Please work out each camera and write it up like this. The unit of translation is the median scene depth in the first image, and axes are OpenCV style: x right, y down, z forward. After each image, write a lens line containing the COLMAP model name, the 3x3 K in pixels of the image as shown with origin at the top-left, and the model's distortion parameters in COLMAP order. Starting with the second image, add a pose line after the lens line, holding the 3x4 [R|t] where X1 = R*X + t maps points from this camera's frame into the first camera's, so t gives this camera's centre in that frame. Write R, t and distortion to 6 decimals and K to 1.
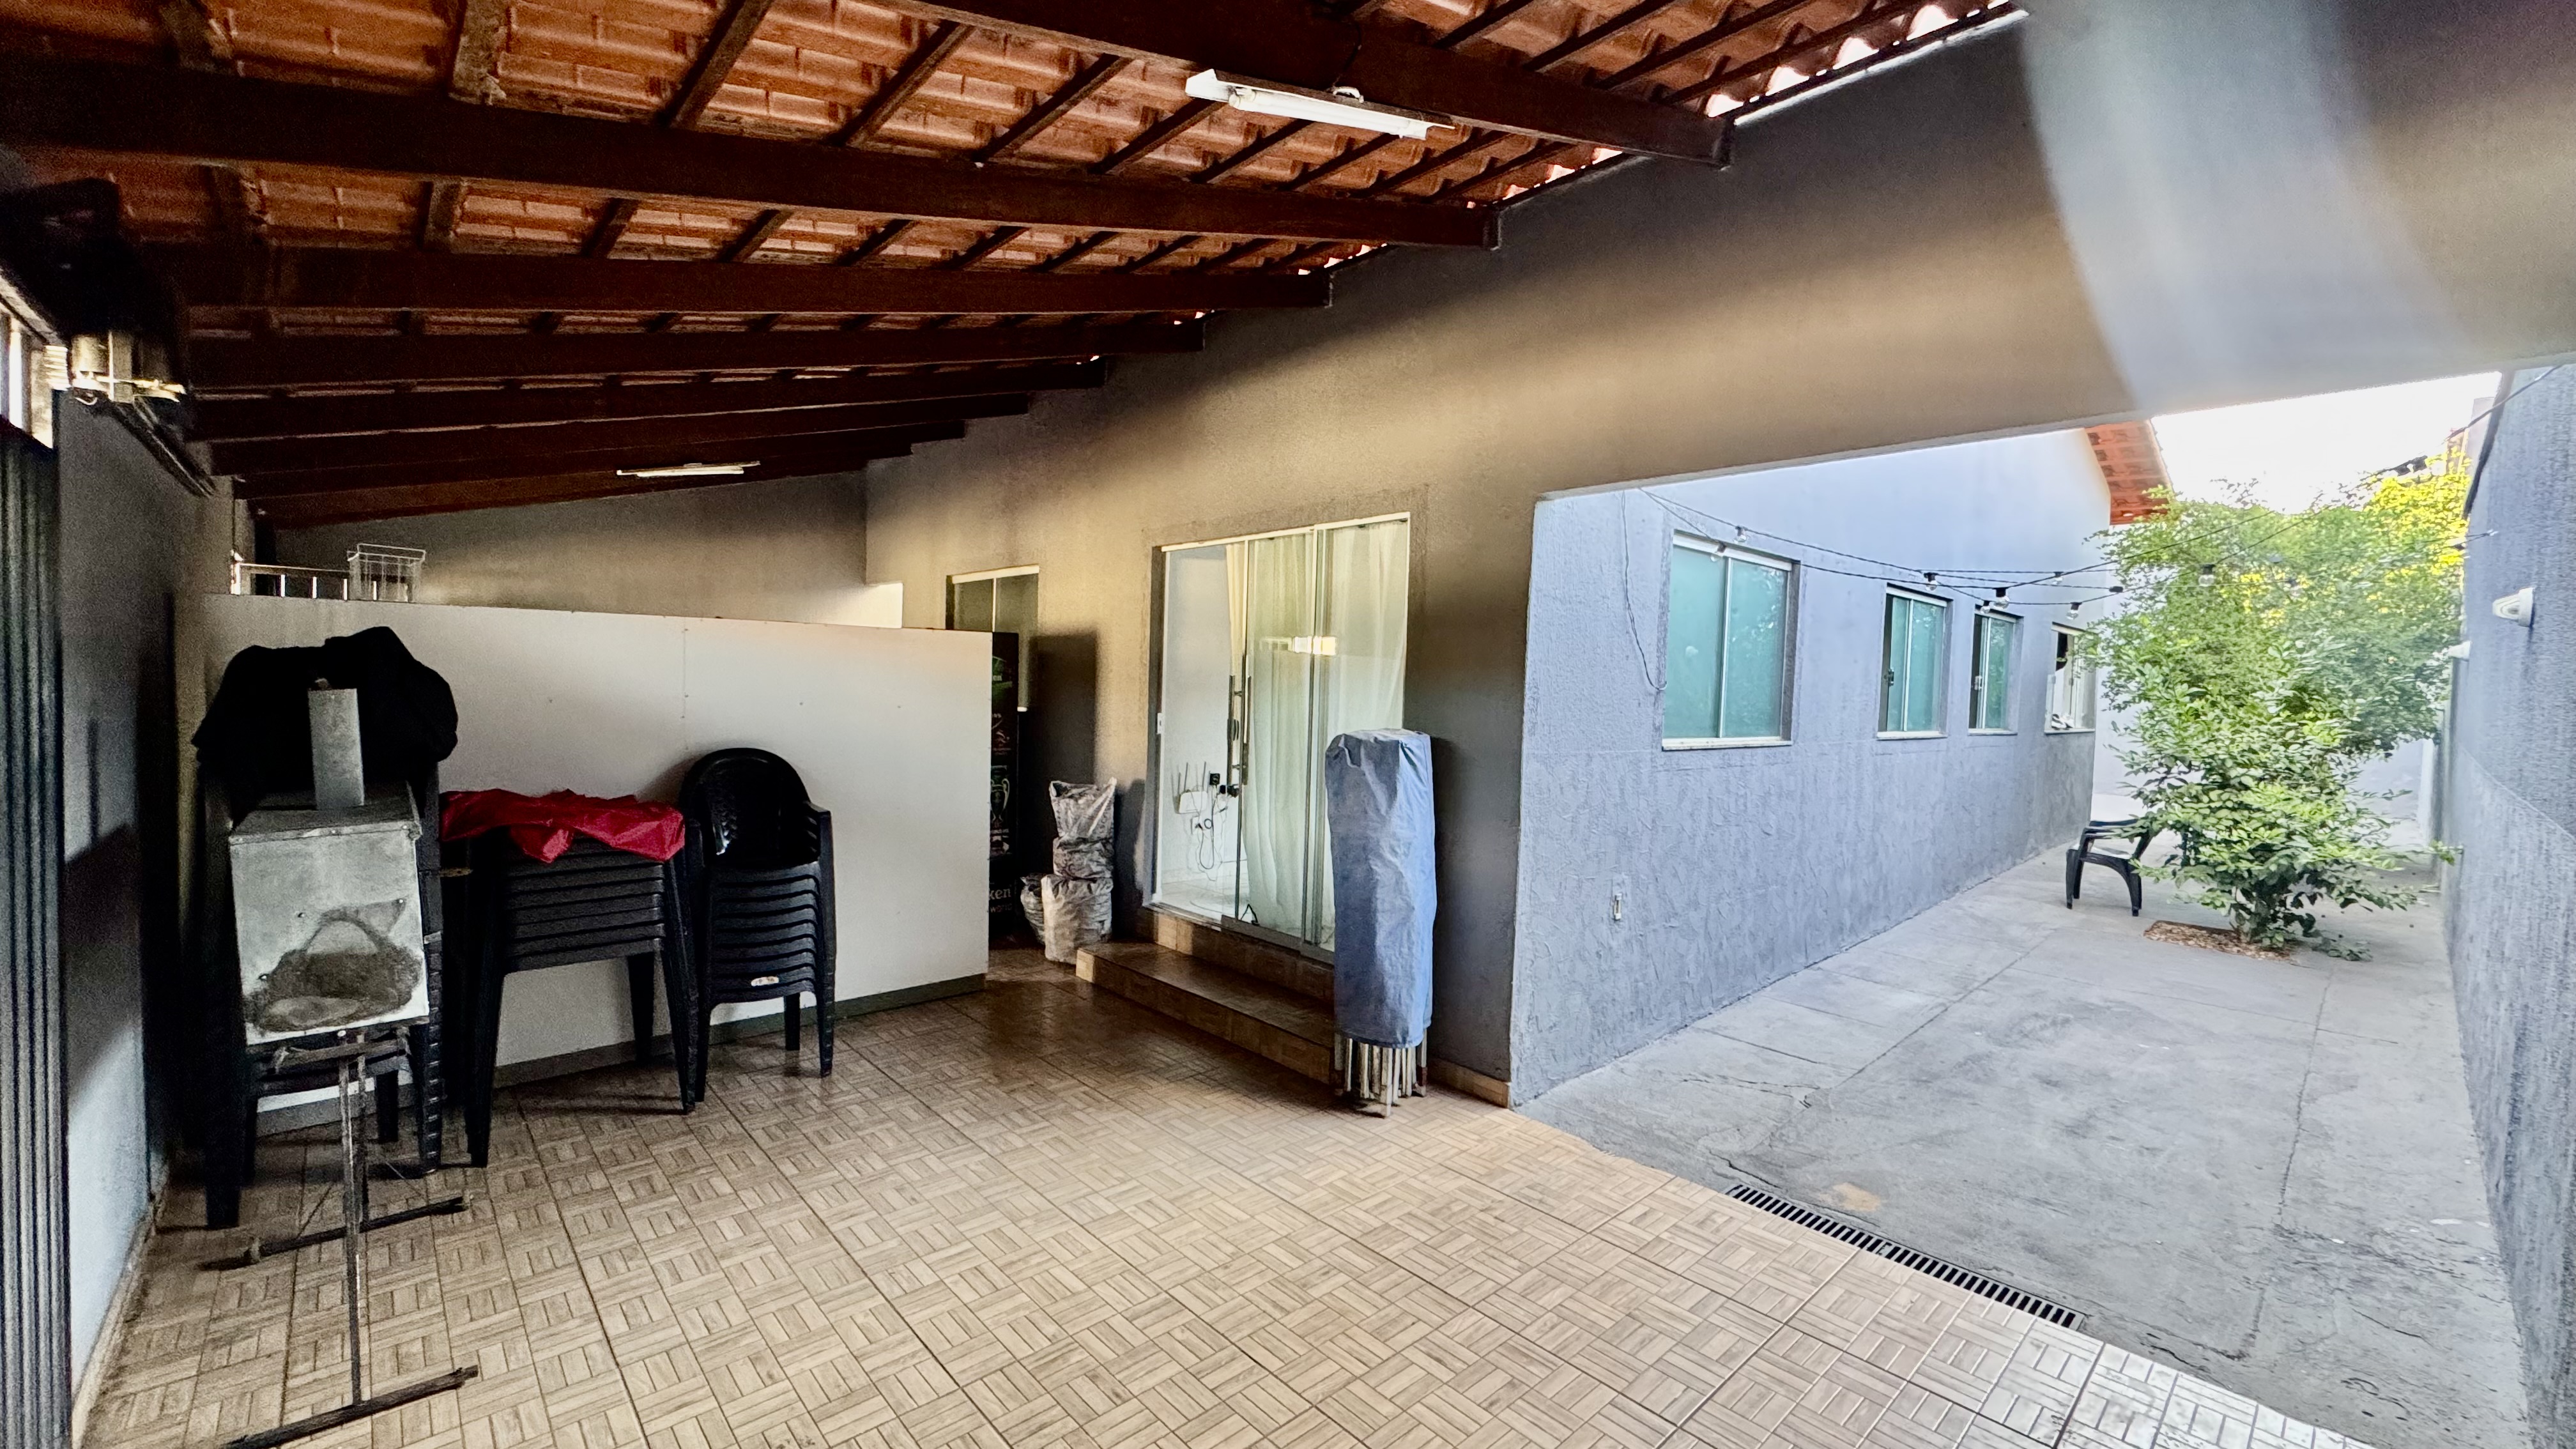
lens RADIAL K [[1031.1, 0, 1284.3], [0, 1031.1, 725.3], [0, 0, 1]] dist [-0.002252, 0.000234]
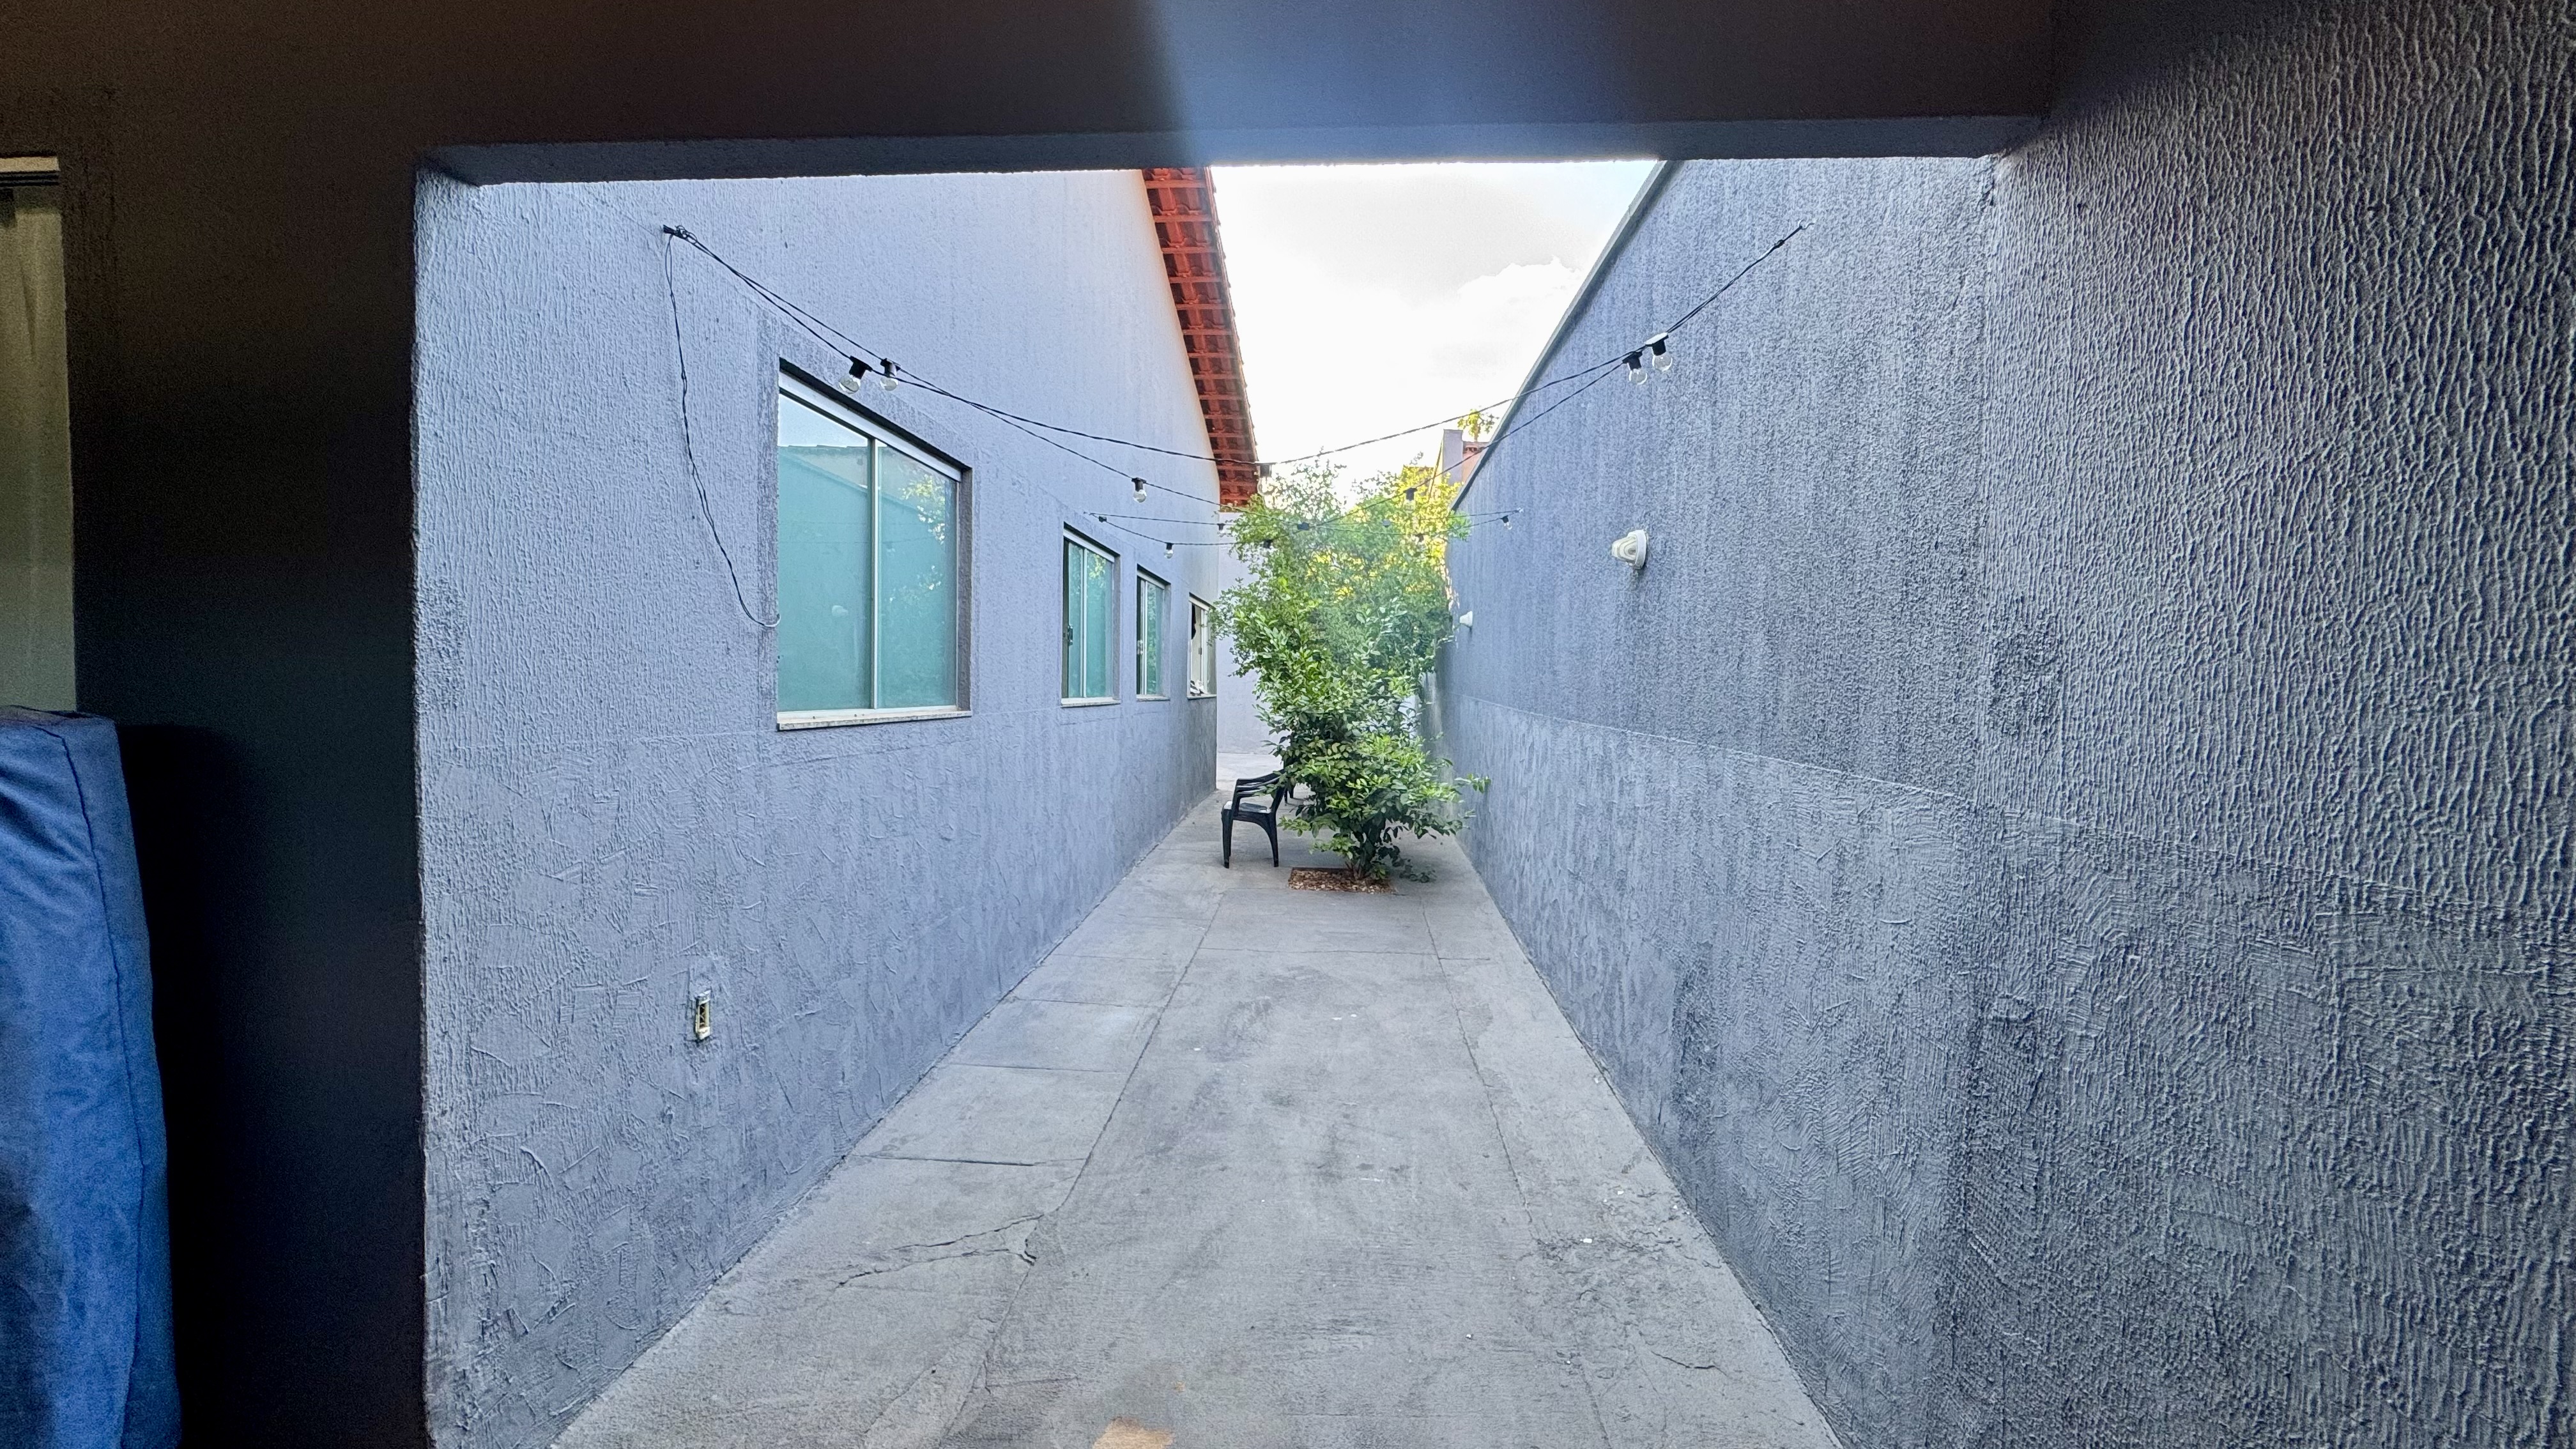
lens RADIAL K [[1031.1, 0, 1284.3], [0, 1031.1, 725.3], [0, 0, 1]] dist [-0.002252, 0.000234]
pose [[0.716461, -0.047101, 0.696036, 0.137270], [0.036299, 0.998884, 0.030230, 0.011800], [-0.696682, 0.003606, 0.717371, 0.311914]]
